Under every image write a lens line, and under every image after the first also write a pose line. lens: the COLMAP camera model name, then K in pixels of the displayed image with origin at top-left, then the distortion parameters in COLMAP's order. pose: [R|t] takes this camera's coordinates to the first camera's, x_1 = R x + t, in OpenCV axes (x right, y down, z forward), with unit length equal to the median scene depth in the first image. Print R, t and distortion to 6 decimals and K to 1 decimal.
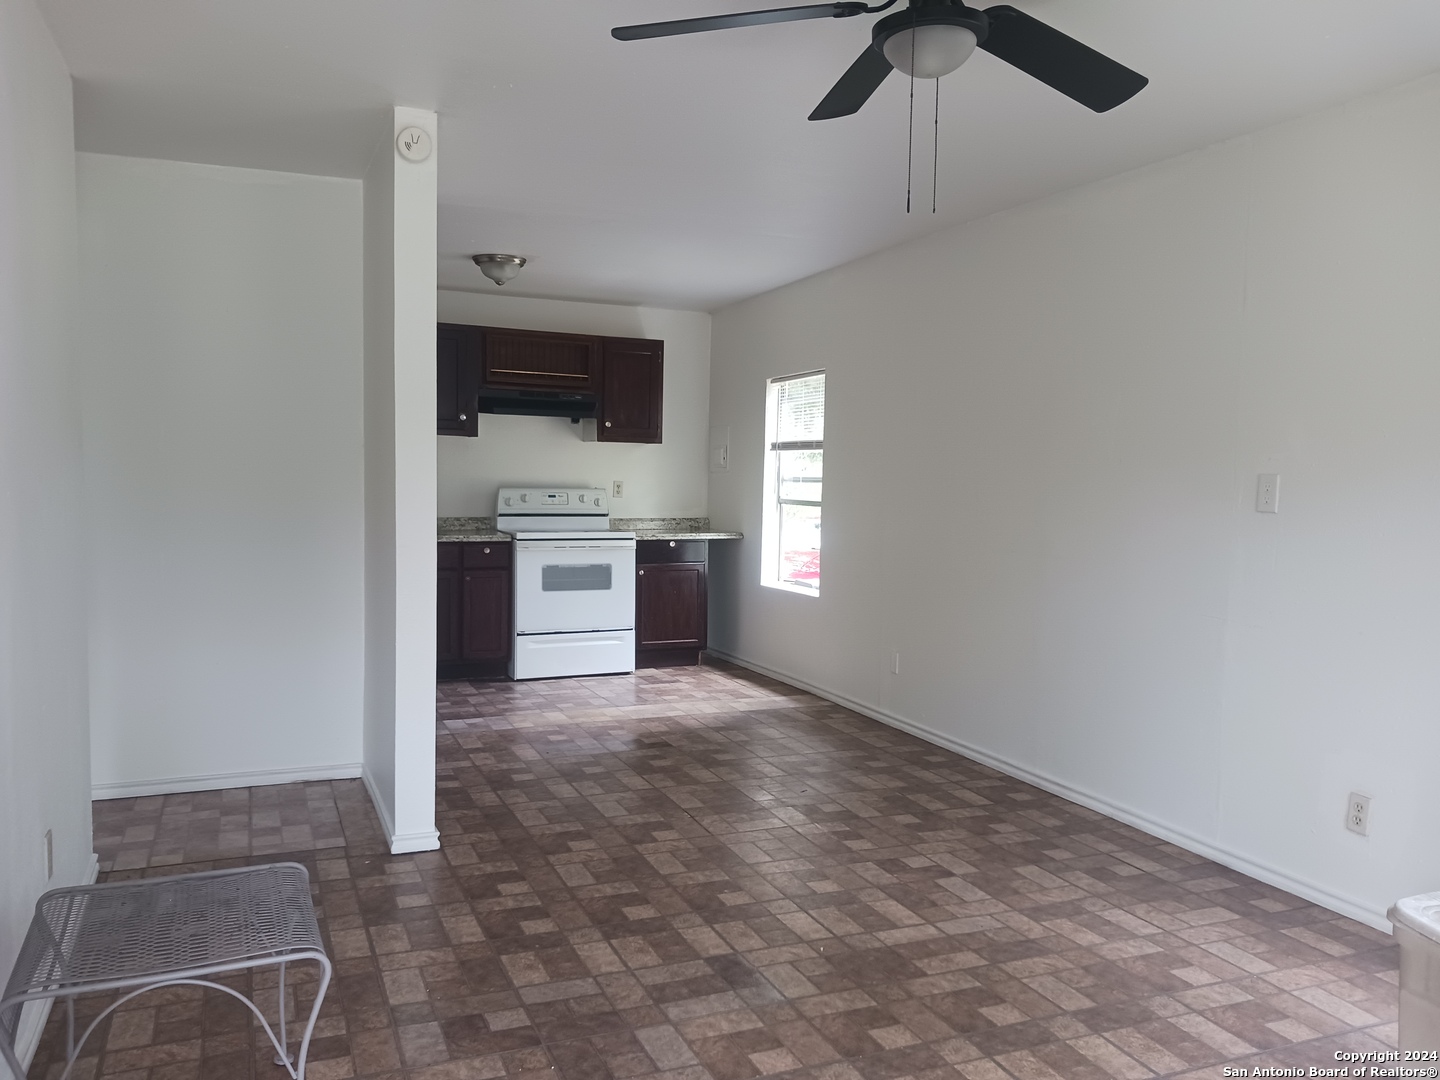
lens RADIAL K [[1108.2, 0, 720.0], [0, 1108.2, 540.0], [0, 0, 1]] dist [0.008178, -0.001039]
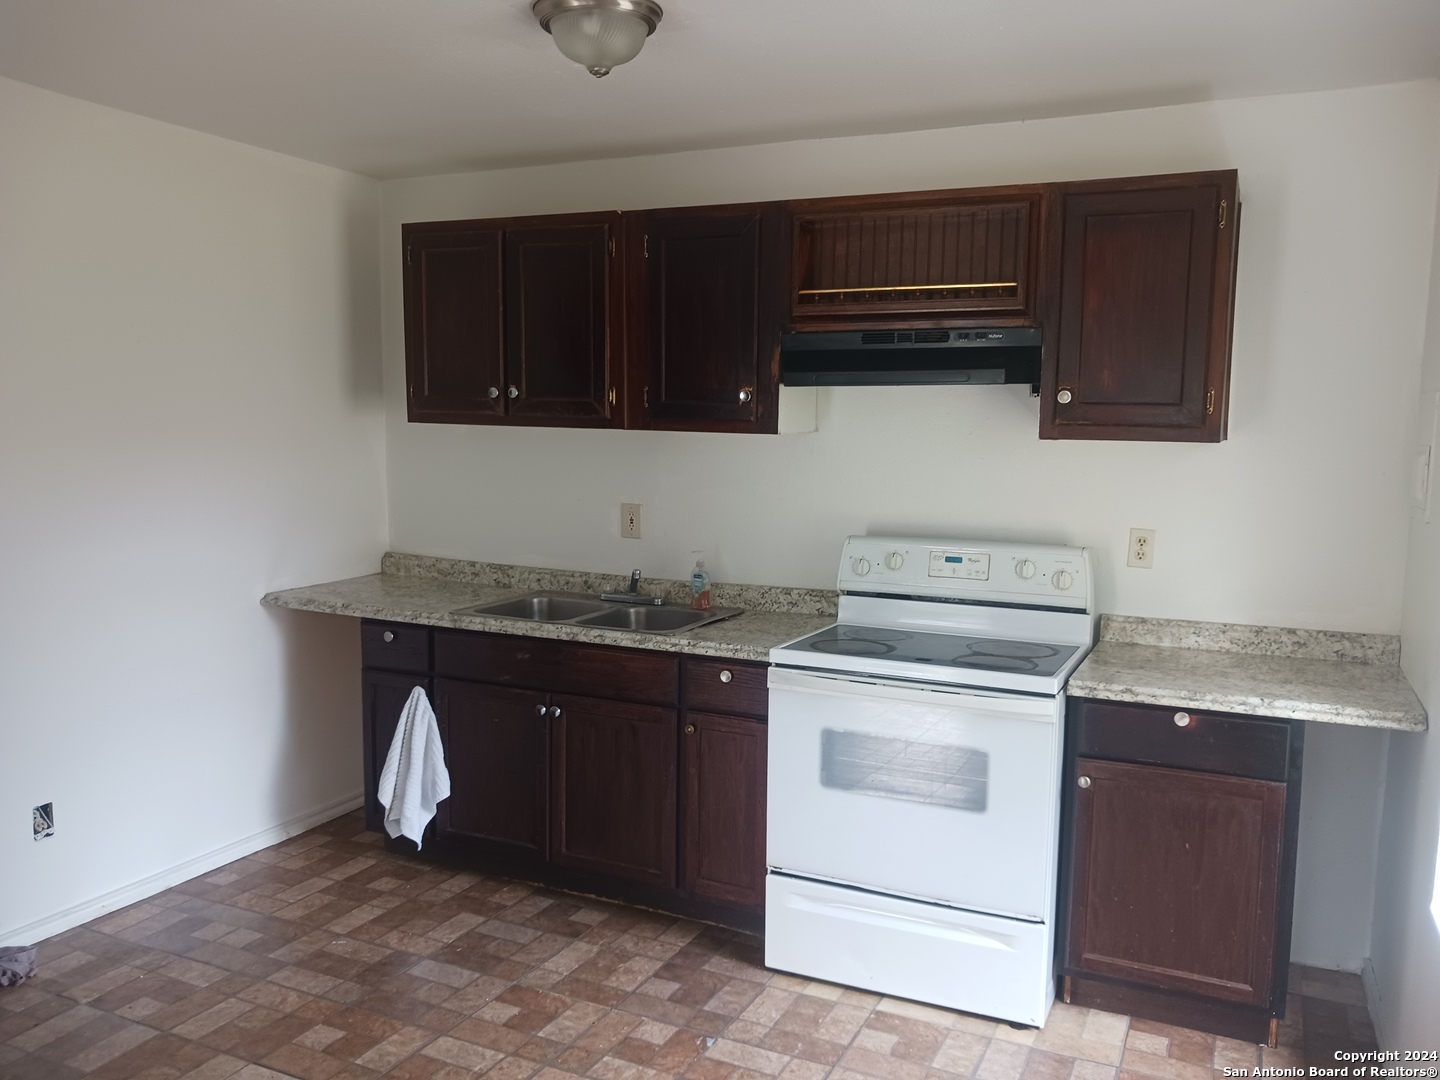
lens RADIAL K [[1108.2, 0, 720.0], [0, 1108.2, 540.0], [0, 0, 1]] dist [0.008178, -0.001039]
pose [[0.666761, 0.066181, -0.742328, 0.124957], [-0.045082, 0.997807, 0.048465, -0.067054], [0.743907, 0.001151, 0.668282, 0.640535]]
